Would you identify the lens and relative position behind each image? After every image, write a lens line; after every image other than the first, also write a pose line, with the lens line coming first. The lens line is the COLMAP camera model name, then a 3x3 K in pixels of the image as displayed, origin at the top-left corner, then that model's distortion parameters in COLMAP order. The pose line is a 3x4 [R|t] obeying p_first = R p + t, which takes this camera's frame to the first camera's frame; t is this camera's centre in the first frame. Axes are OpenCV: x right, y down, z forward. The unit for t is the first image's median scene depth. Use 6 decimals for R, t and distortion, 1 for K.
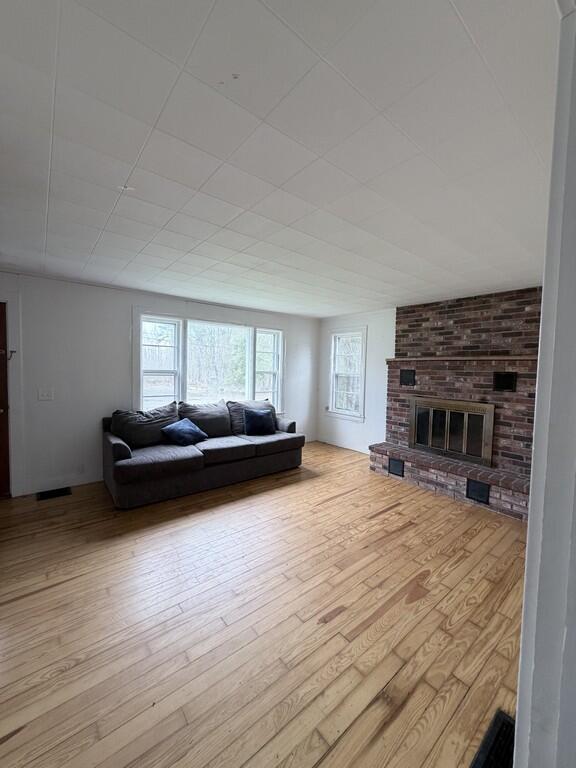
lens RADIAL K [[310.2, 0, 288.0], [0, 310.2, 384.0], [0, 0, 1]] dist [-0.000672, -0.000012]
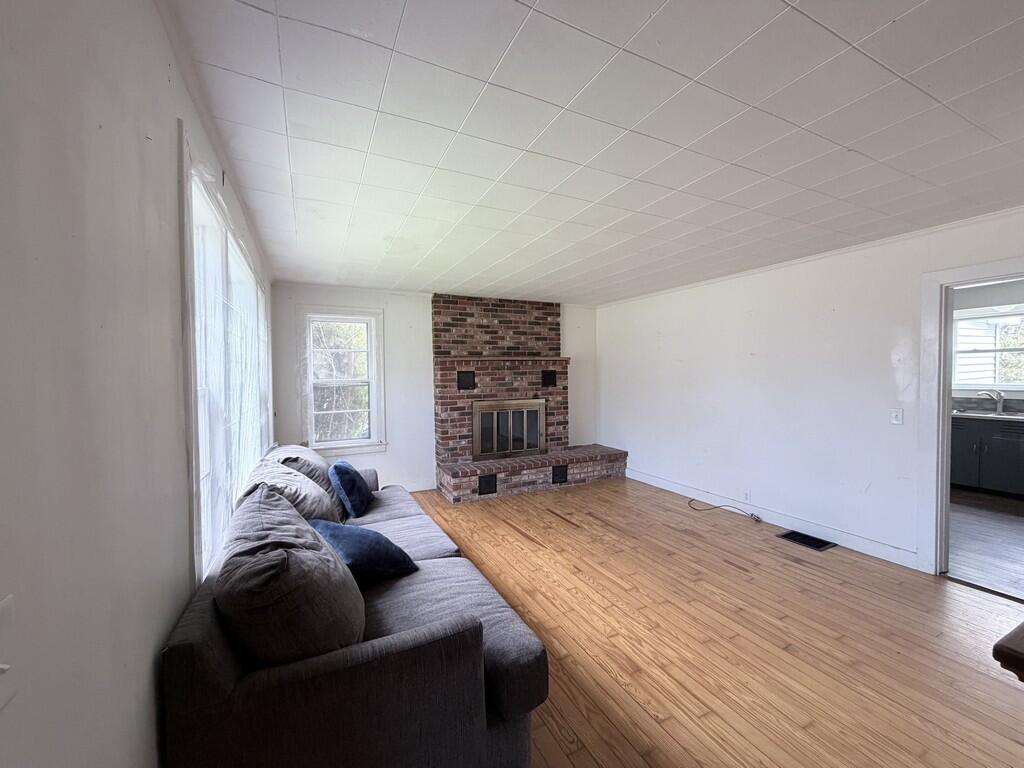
lens RADIAL K [[413.6, 0, 512.0], [0, 413.6, 384.0], [0, 0, 1]] dist [-0.000672, -0.000012]
pose [[0.216156, -0.051298, 0.975010, -0.783279], [0.071450, 0.996772, 0.036603, -0.048875], [-0.973741, 0.061753, 0.219124, 0.710385]]
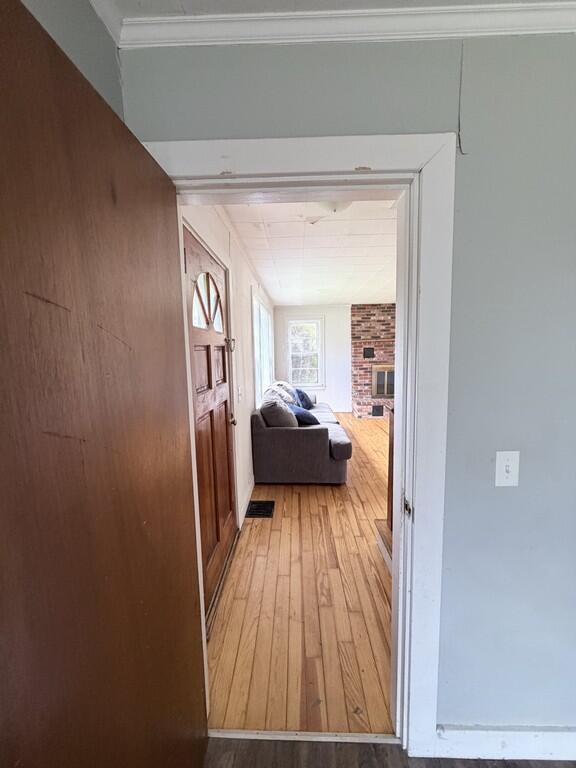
lens RADIAL K [[310.2, 0, 288.0], [0, 310.2, 384.0], [0, 0, 1]] dist [-0.000672, -0.000012]
pose [[0.645645, -0.122723, 0.753712, -1.157314], [0.079953, 0.992441, 0.093104, -0.047956], [-0.759441, 0.000150, 0.650576, 0.355626]]
